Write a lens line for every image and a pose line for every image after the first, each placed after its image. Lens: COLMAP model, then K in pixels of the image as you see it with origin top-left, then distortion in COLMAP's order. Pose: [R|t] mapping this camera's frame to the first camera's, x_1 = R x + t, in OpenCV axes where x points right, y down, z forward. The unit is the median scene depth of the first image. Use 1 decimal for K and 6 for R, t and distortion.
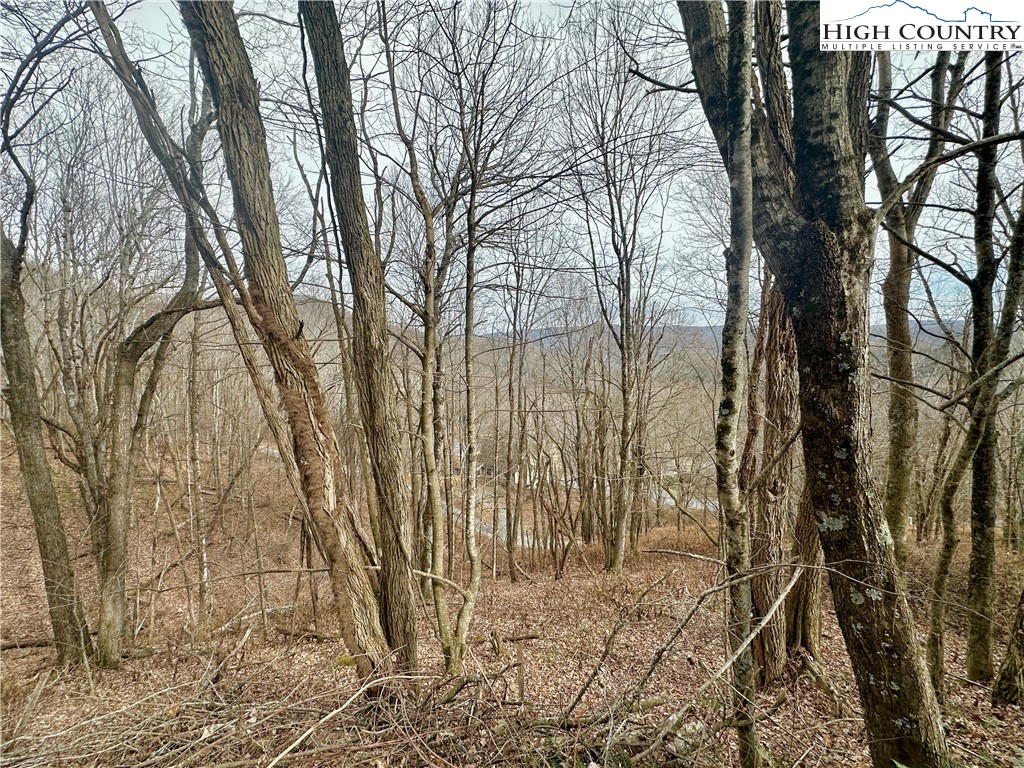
lens RADIAL K [[409.5, 0, 511.4], [0, 409.5, 384.2], [0, 0, 1]] dist [-0.002130, -0.000106]
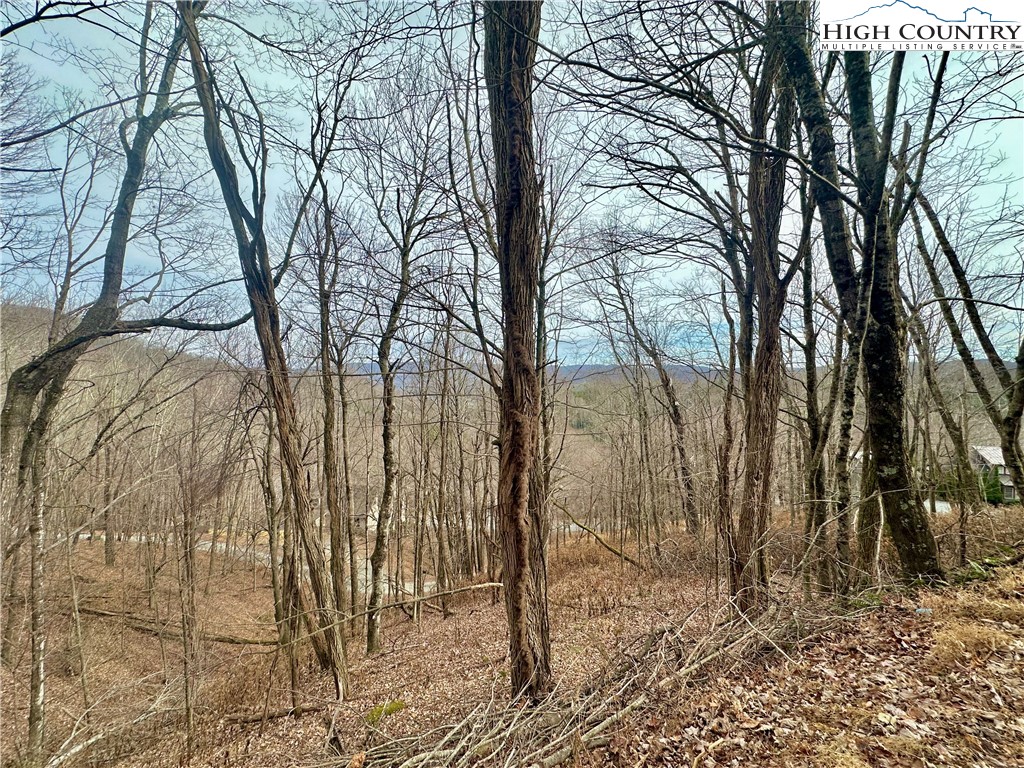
lens RADIAL K [[409.5, 0, 515.2], [0, 409.5, 383.5], [0, 0, 1]] dist [-0.002130, -0.000106]
pose [[0.918155, 0.010511, 0.396082, -1.775868], [0.024373, 0.996257, -0.082936, 0.032963], [-0.395471, 0.085801, 0.914462, -0.153906]]
